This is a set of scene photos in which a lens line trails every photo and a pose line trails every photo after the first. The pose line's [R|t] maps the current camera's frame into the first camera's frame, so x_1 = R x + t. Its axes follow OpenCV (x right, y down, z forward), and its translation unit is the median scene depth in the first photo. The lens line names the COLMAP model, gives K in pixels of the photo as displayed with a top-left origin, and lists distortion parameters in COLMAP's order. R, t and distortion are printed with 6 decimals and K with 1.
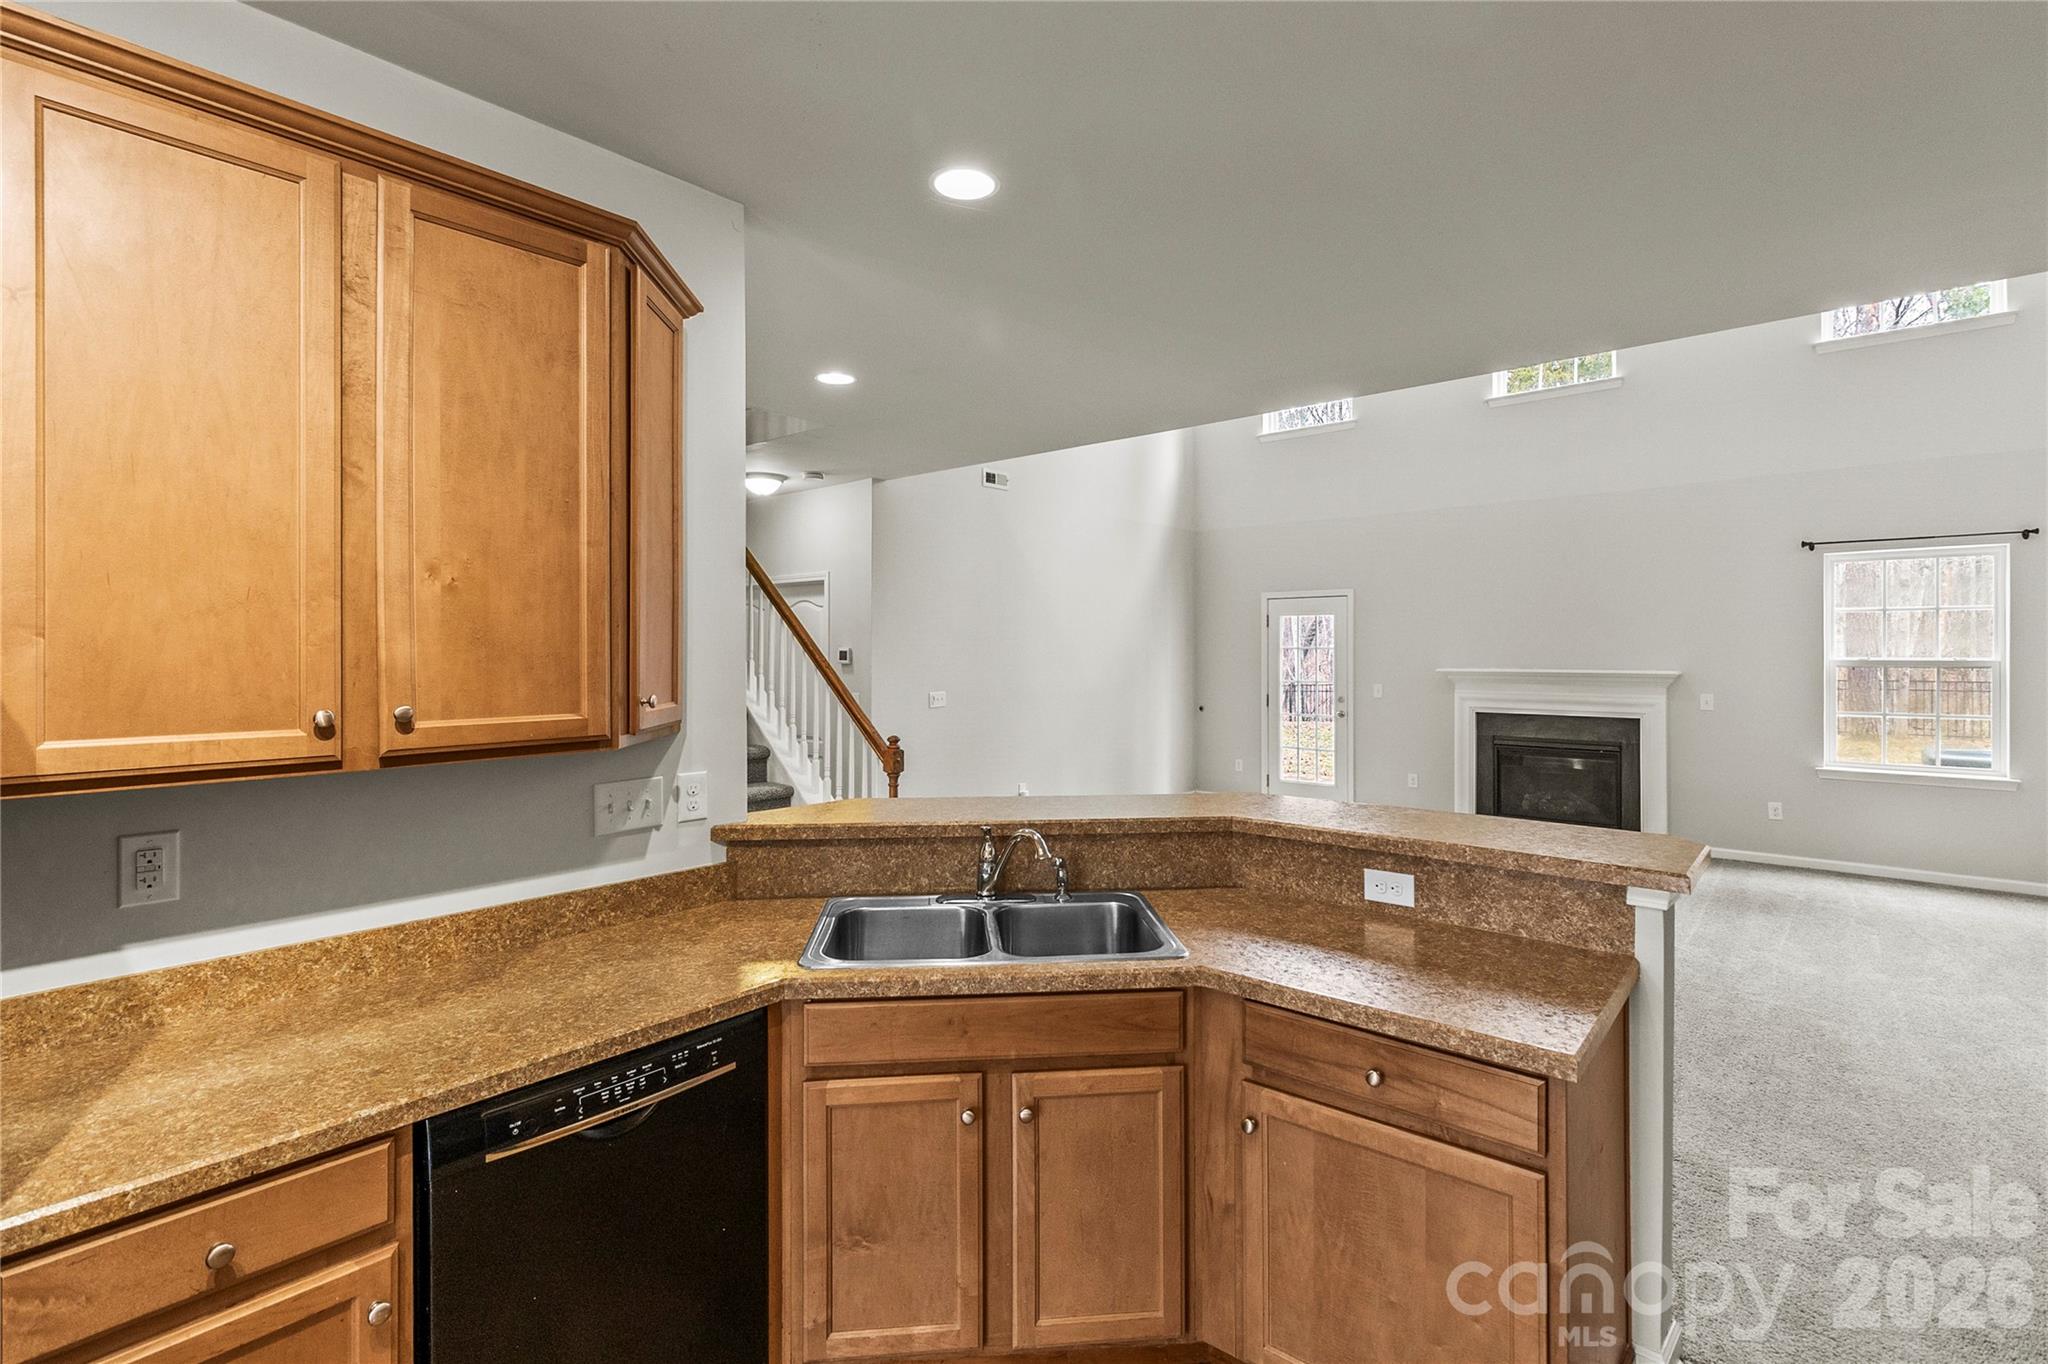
lens RADIAL K [[946.6, 0, 1026.7], [0, 946.6, 654.2], [0, 0, 1]] dist [0.002859, -0.000980]
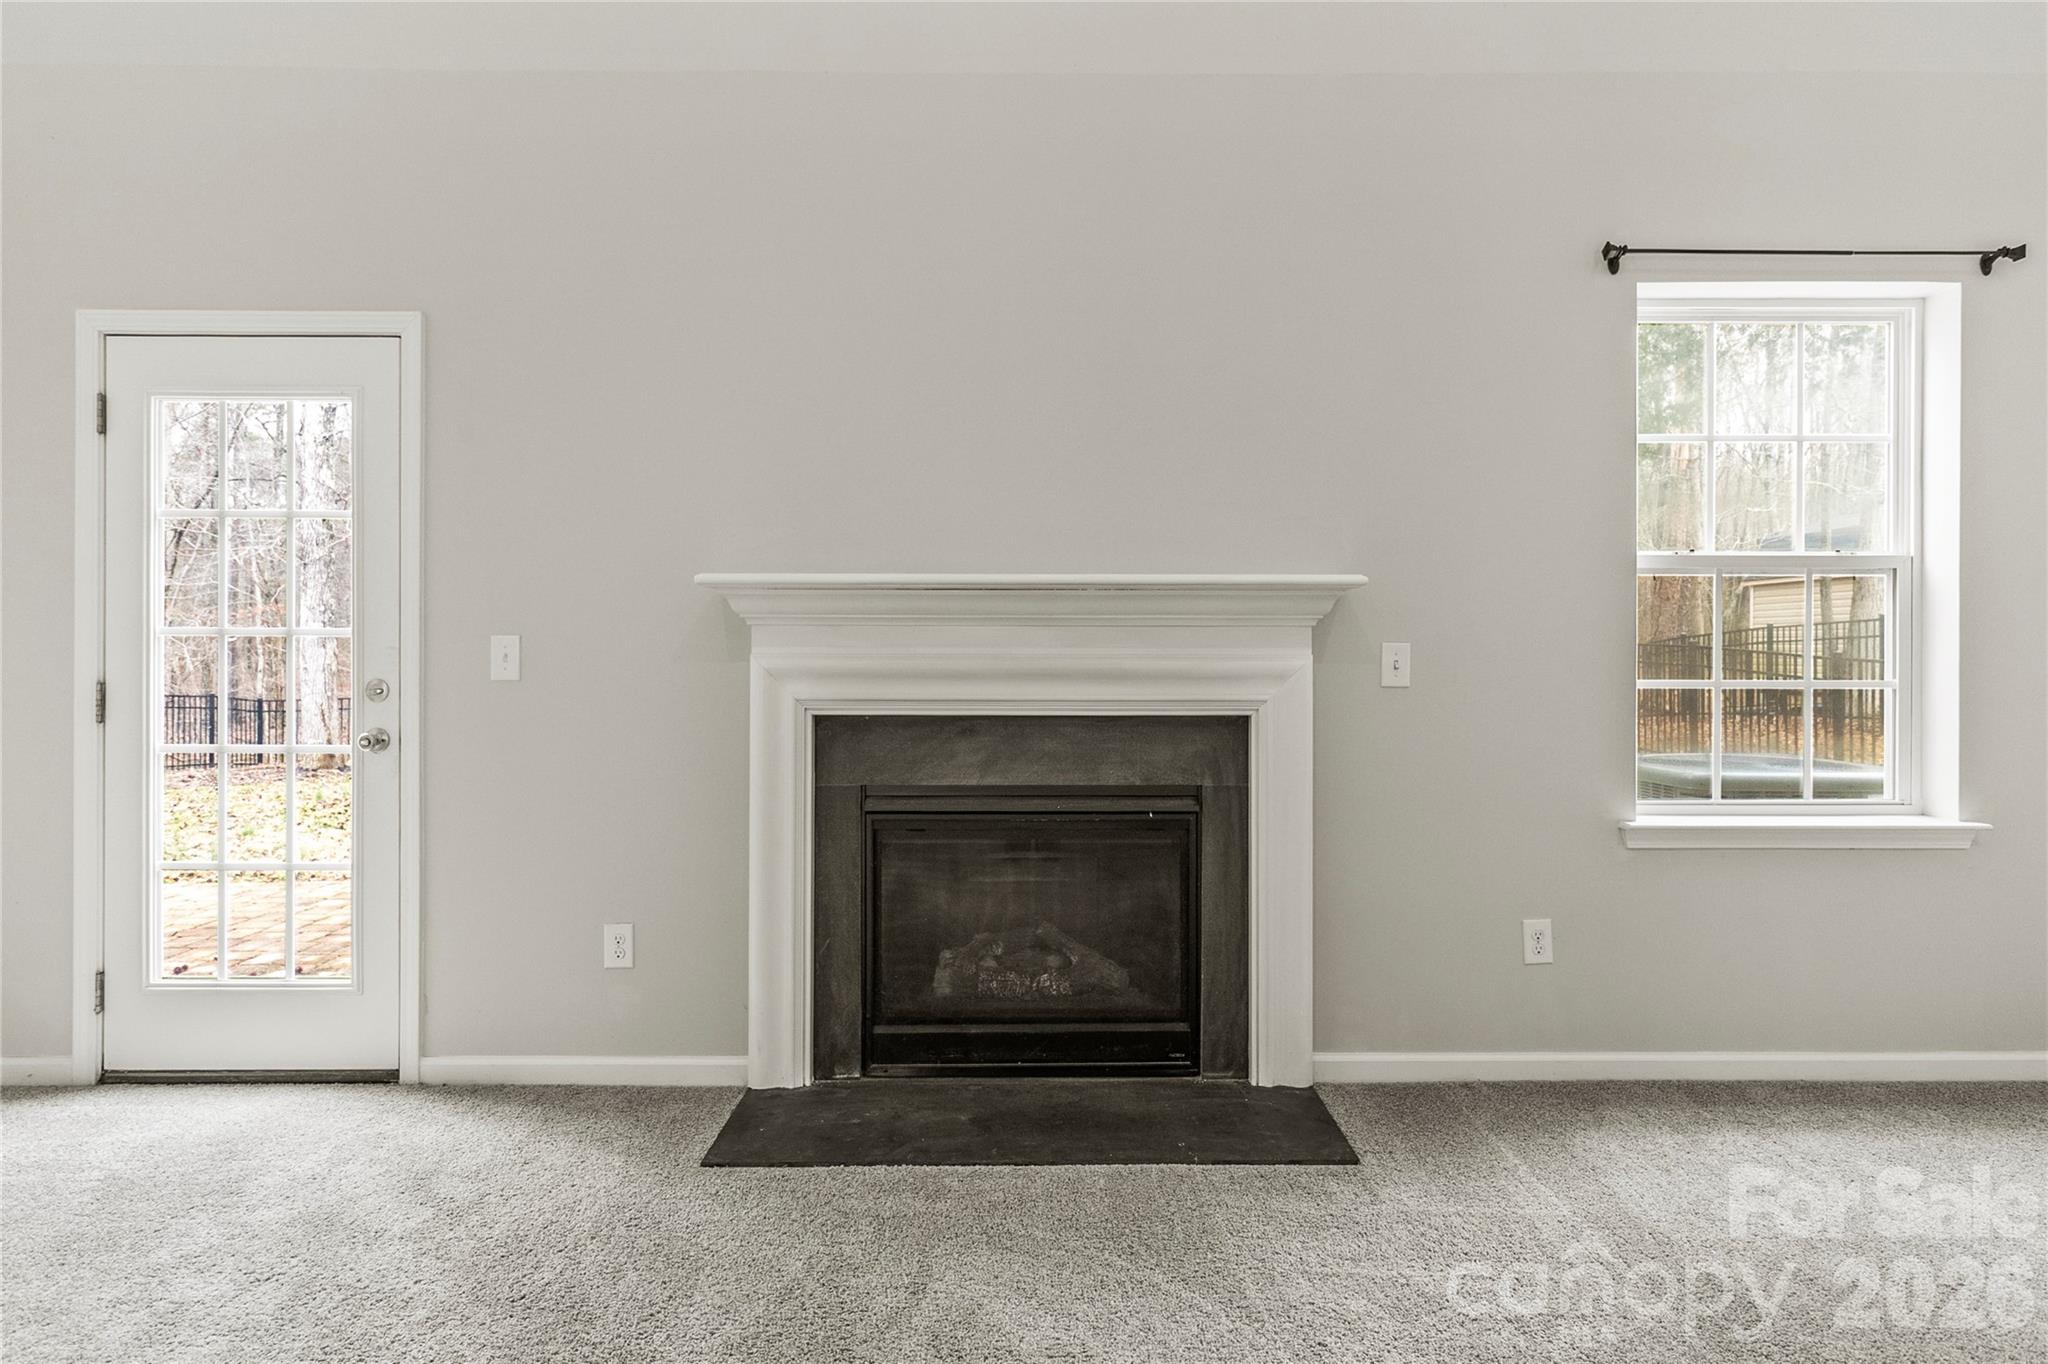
lens RADIAL K [[1115.8, 0, 1020.7], [0, 1115.8, 679.0], [0, 0, 1]] dist [0.002969, 0.000751]
pose [[0.742008, 0.003407, 0.670382, 0.342342], [-0.000215, 0.999988, -0.004844, 0.063559], [-0.670391, 0.003450, 0.742000, 0.842154]]
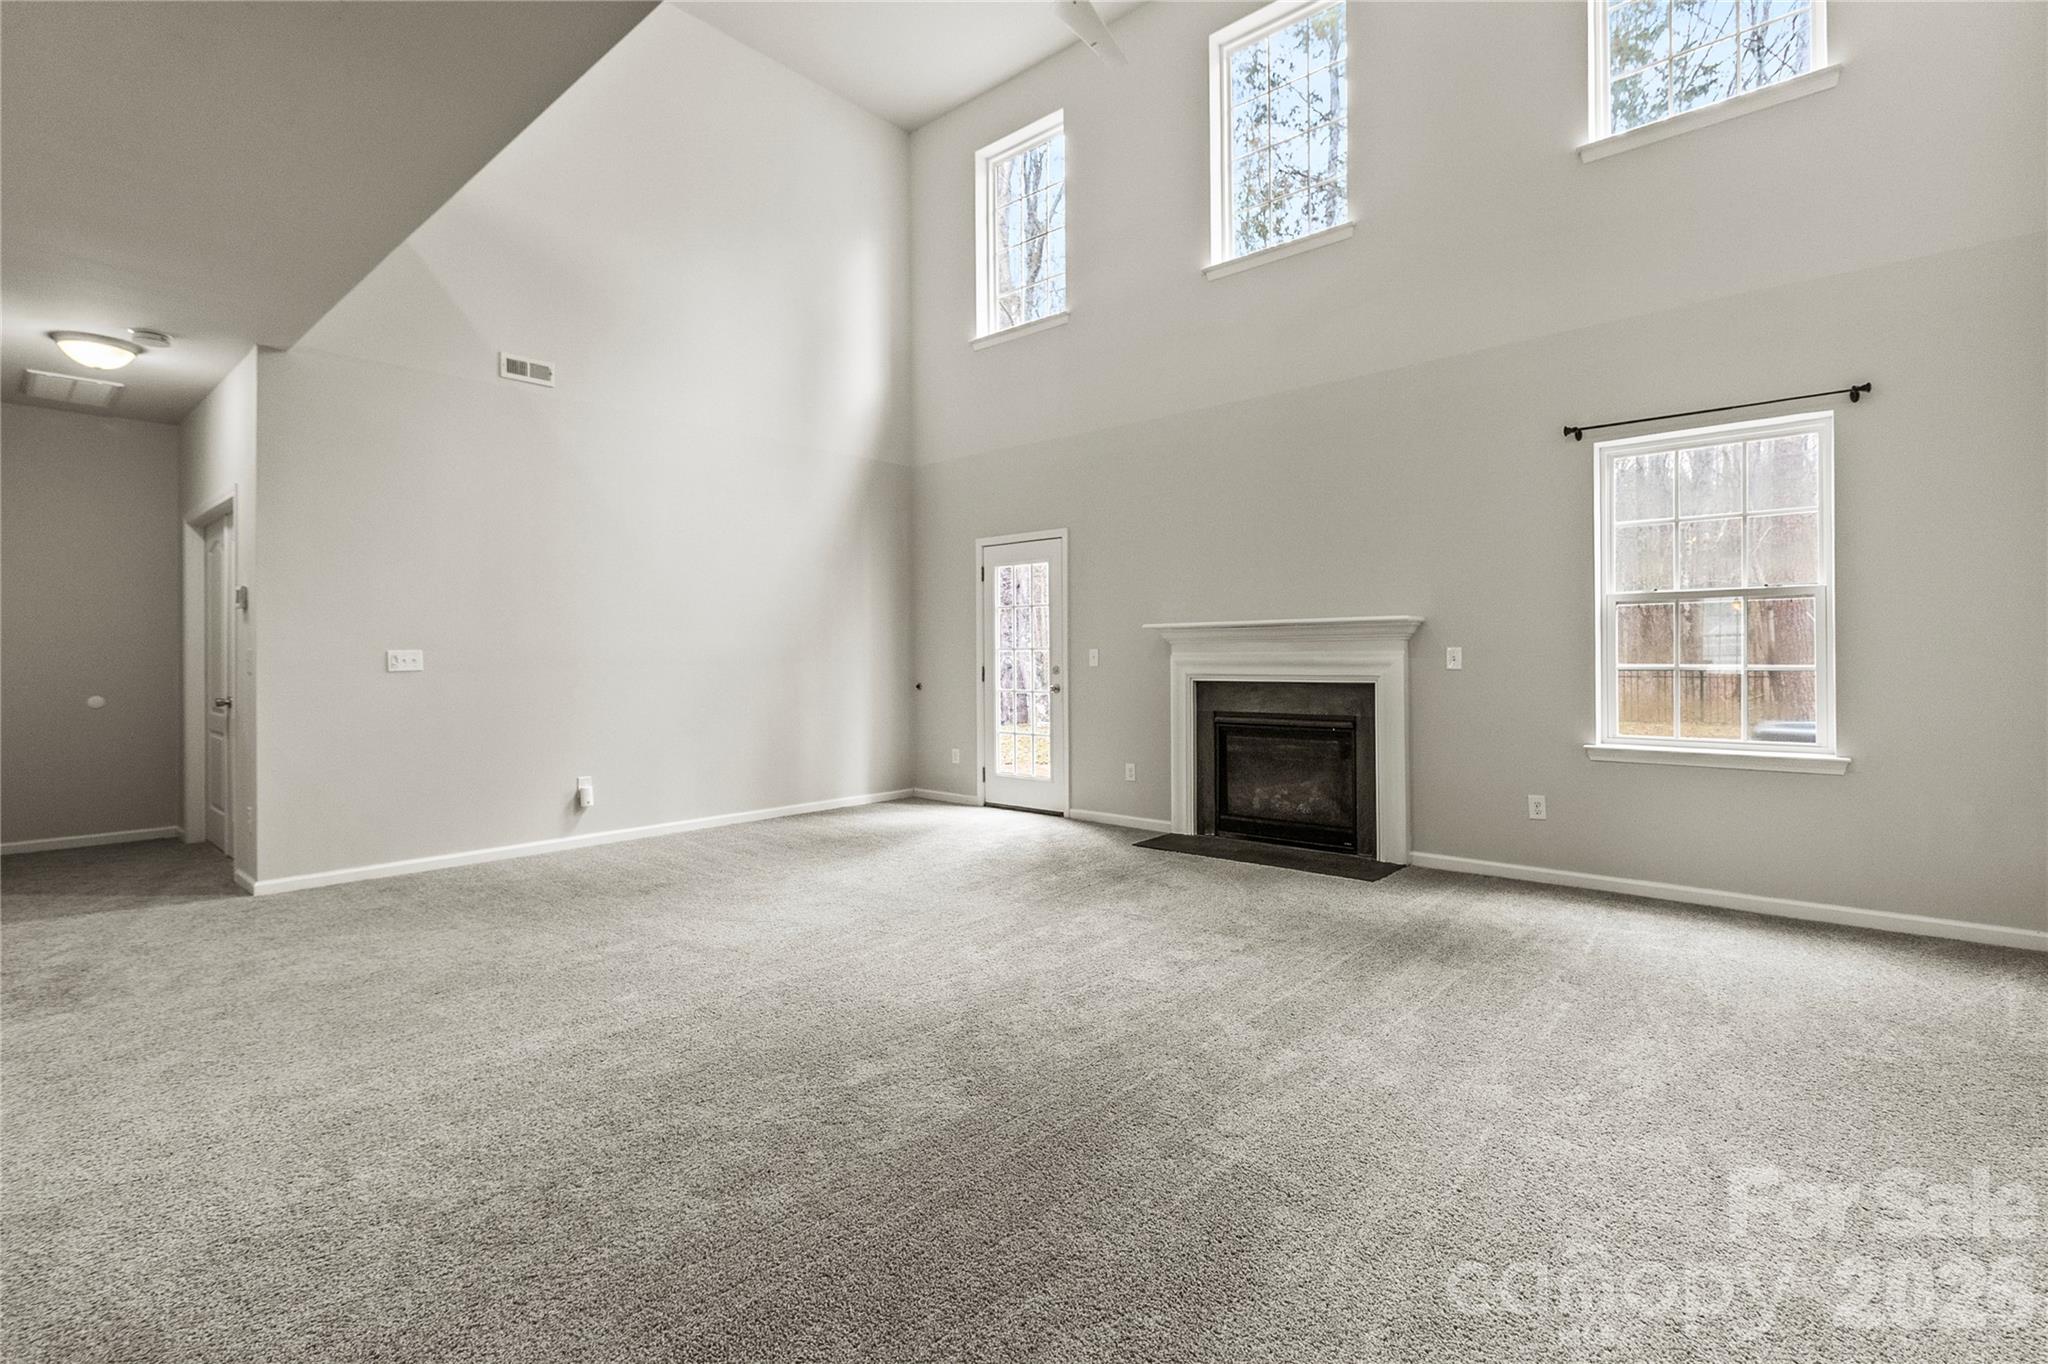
lens RADIAL K [[946.6, 0, 1026.5], [0, 946.6, 663.2], [0, 0, 1]] dist [0.002859, -0.000980]
pose [[0.999984, -0.005618, 0.000602, 0.423191], [0.005617, 0.999981, 0.002604, 0.055224], [-0.000617, -0.002600, 0.999996, 0.296582]]
